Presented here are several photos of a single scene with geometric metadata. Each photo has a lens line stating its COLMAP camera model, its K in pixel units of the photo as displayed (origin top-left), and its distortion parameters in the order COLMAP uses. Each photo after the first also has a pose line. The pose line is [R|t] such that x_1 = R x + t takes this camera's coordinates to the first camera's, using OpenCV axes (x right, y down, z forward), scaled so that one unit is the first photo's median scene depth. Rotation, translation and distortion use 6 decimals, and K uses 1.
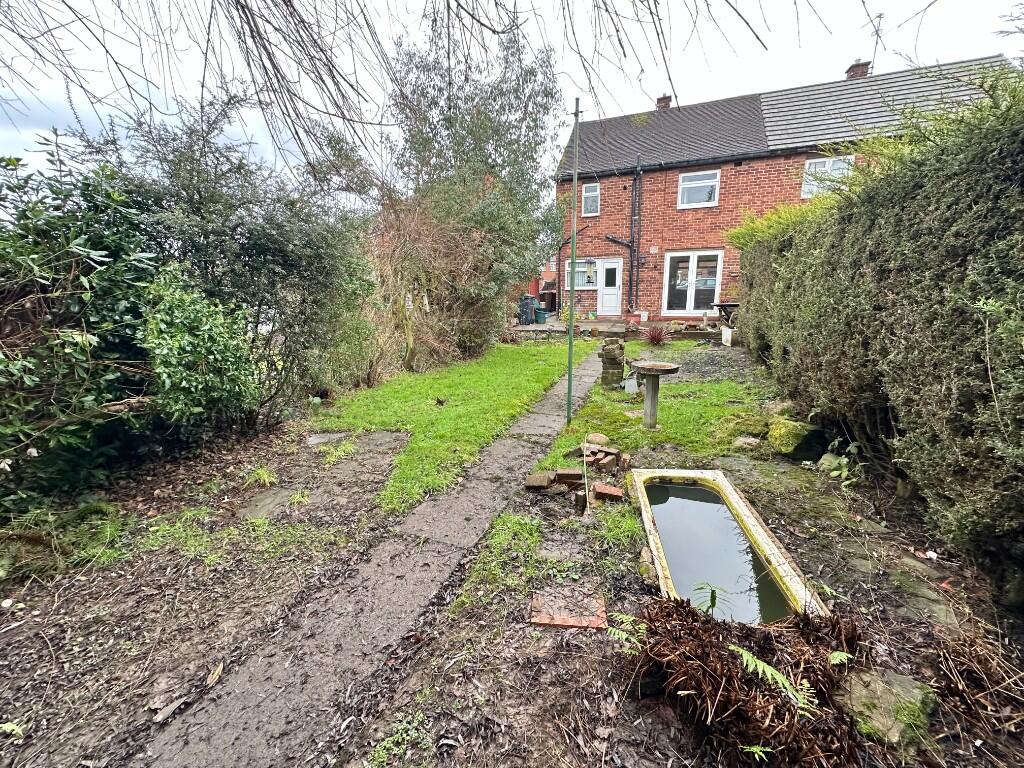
lens RADIAL K [[409.1, 0, 504.6], [0, 409.1, 382.1], [0, 0, 1]] dist [0.024808, -0.000044]
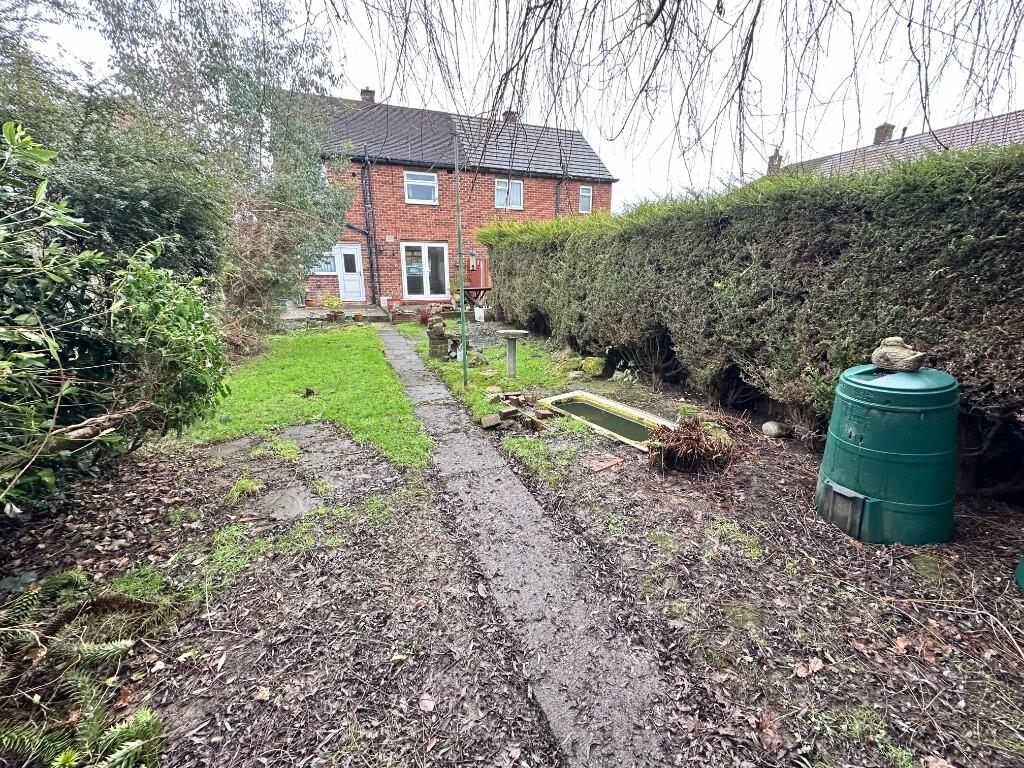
lens RADIAL K [[409.1, 0, 504.6], [0, 409.1, 382.1], [0, 0, 1]] dist [0.024808, -0.000044]
pose [[0.764606, -0.155616, 0.625429, -0.157129], [0.135438, 0.987540, 0.080137, 0.003073], [-0.630106, 0.023434, 0.776155, -0.014276]]
